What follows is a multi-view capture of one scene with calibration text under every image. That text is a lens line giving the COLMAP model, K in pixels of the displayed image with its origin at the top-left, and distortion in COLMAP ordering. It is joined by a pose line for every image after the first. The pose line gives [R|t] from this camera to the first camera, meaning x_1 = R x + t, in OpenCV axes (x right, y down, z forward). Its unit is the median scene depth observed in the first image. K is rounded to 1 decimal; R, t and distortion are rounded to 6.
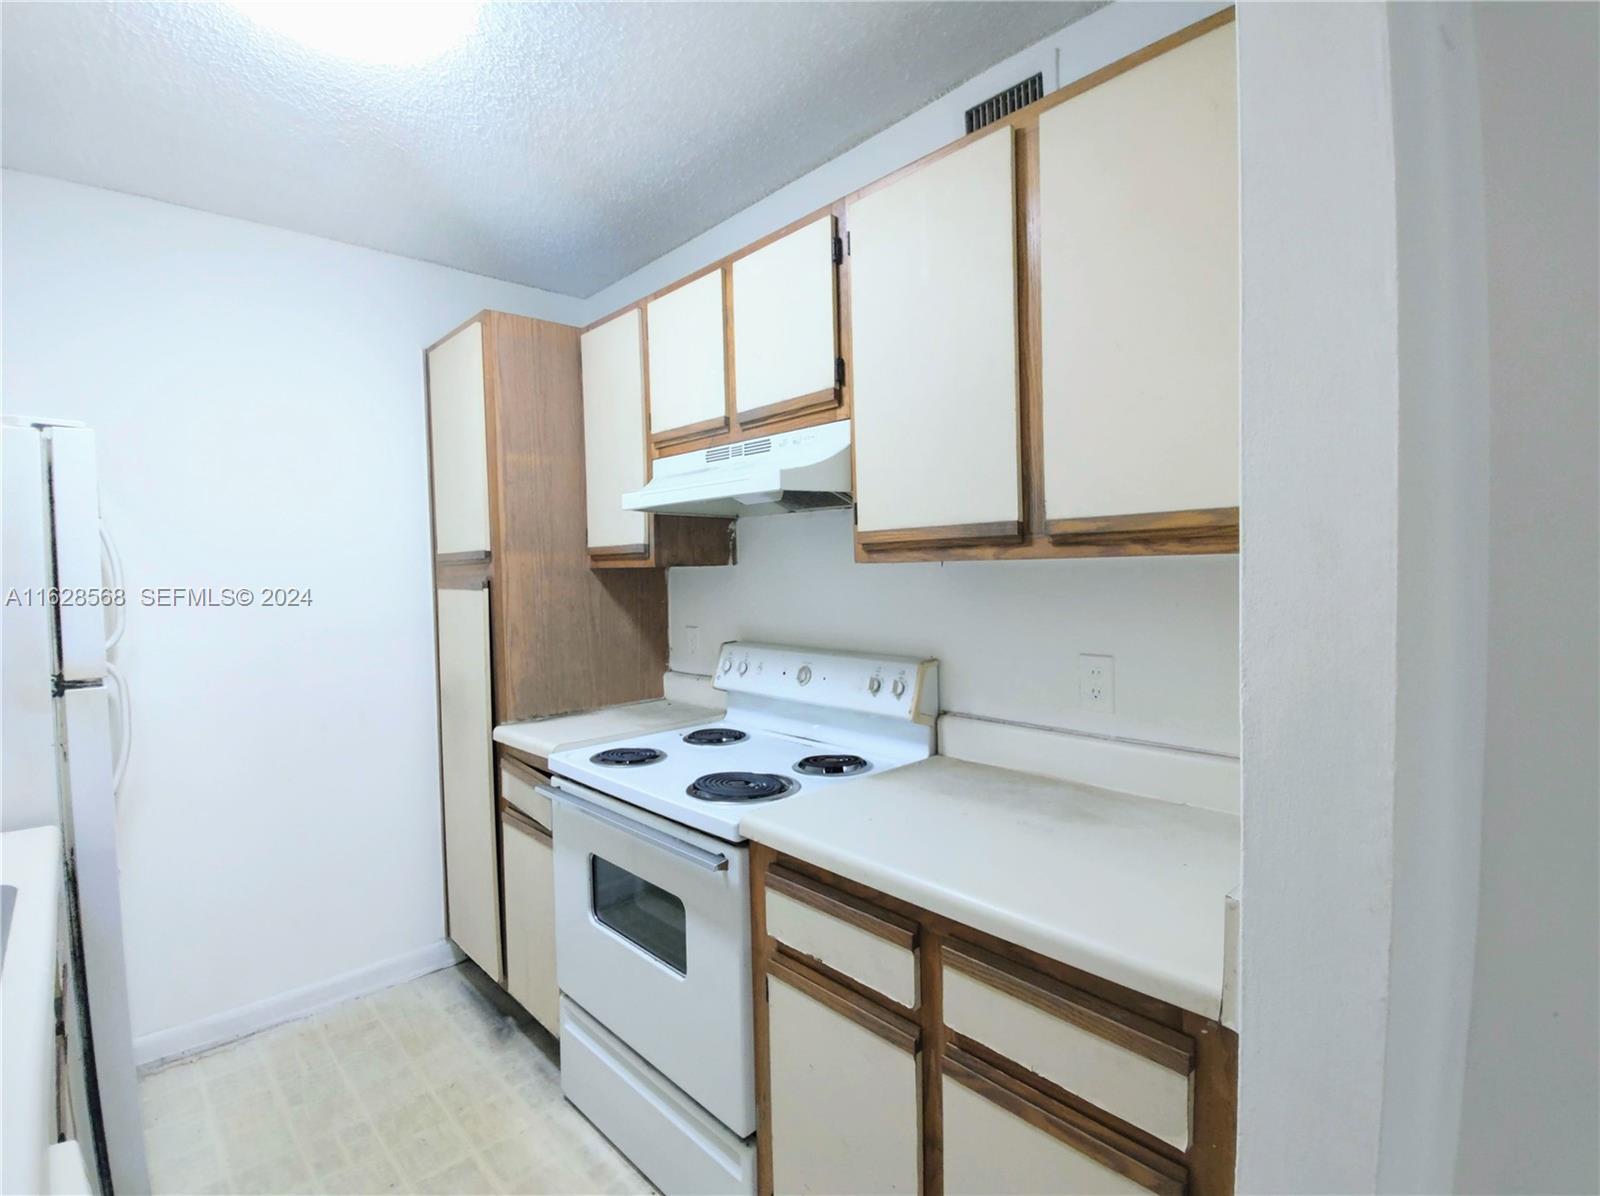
lens RADIAL K [[768.4, 0, 779.9], [0, 768.4, 594.7], [0, 0, 1]] dist [-0.001210, -0.018220]
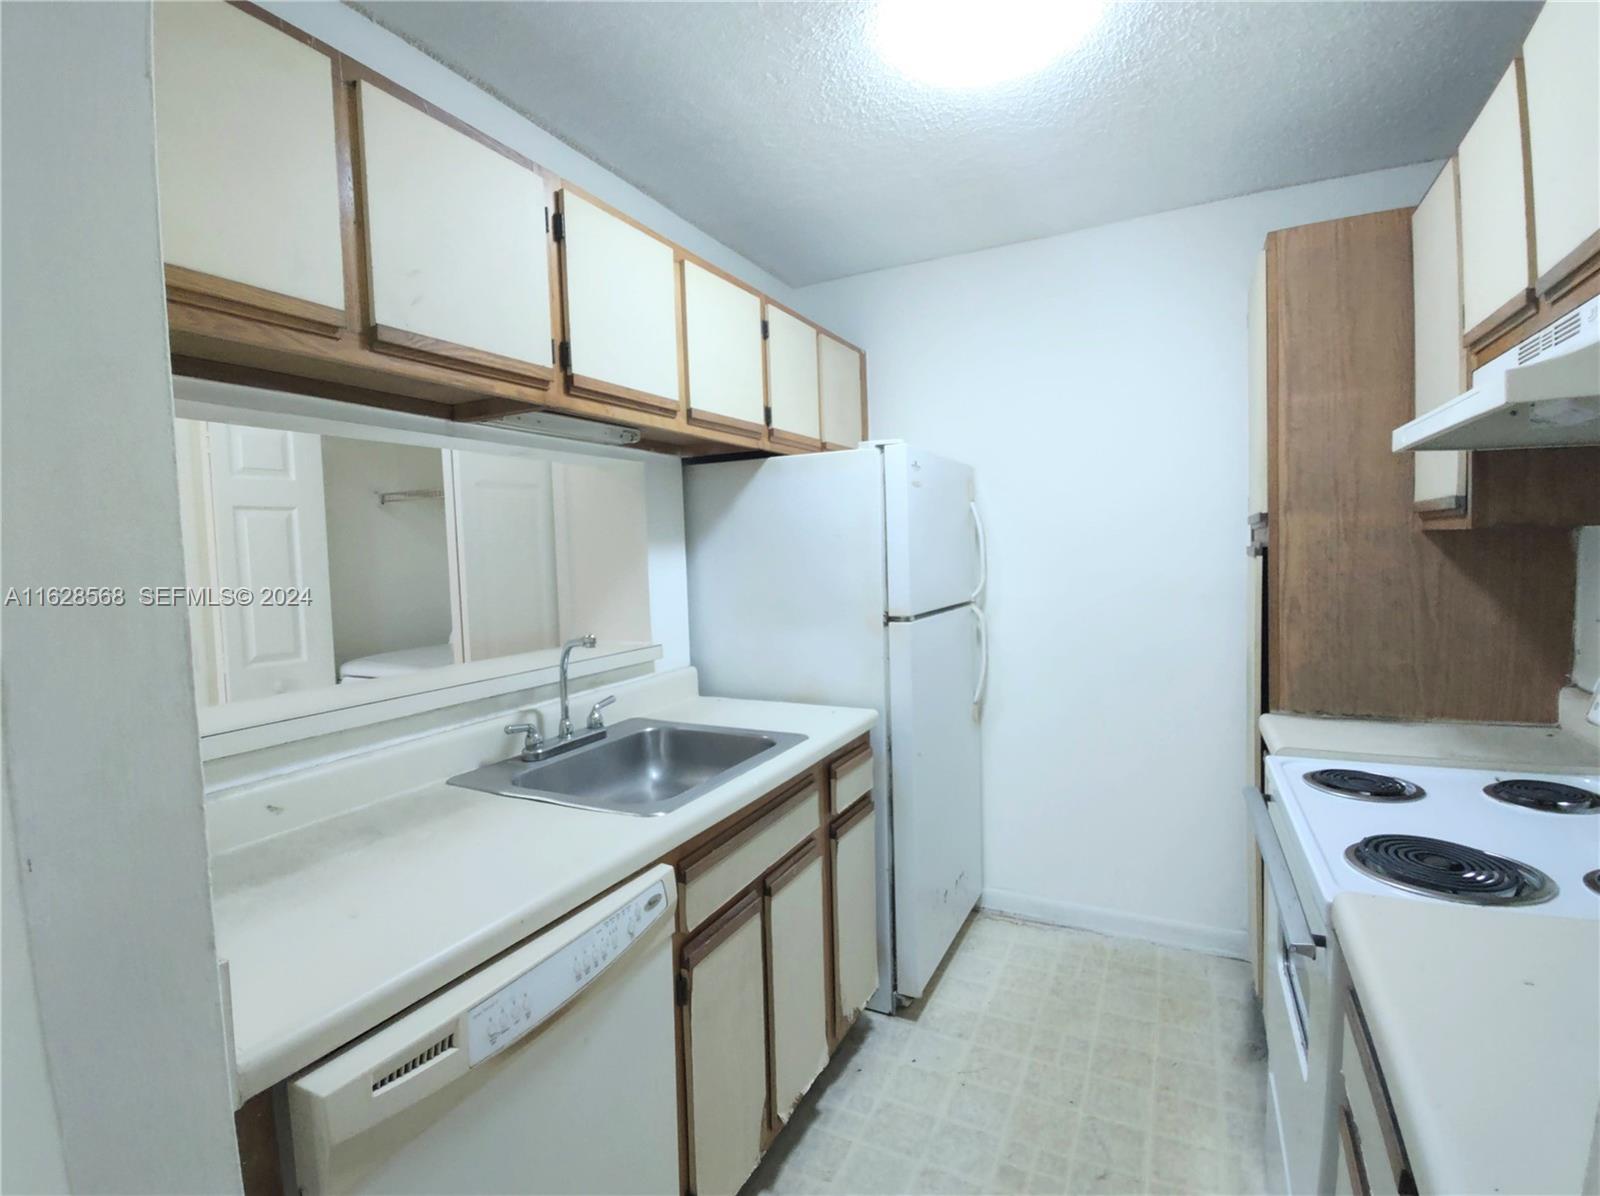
lens RADIAL K [[768.4, 0, 779.9], [0, 768.4, 594.7], [0, 0, 1]] dist [-0.001210, -0.018220]
pose [[0.328867, 0.061947, -0.942342, 0.263421], [-0.008071, 0.997994, 0.062789, -0.014092], [0.944342, -0.013044, 0.328707, 0.189208]]
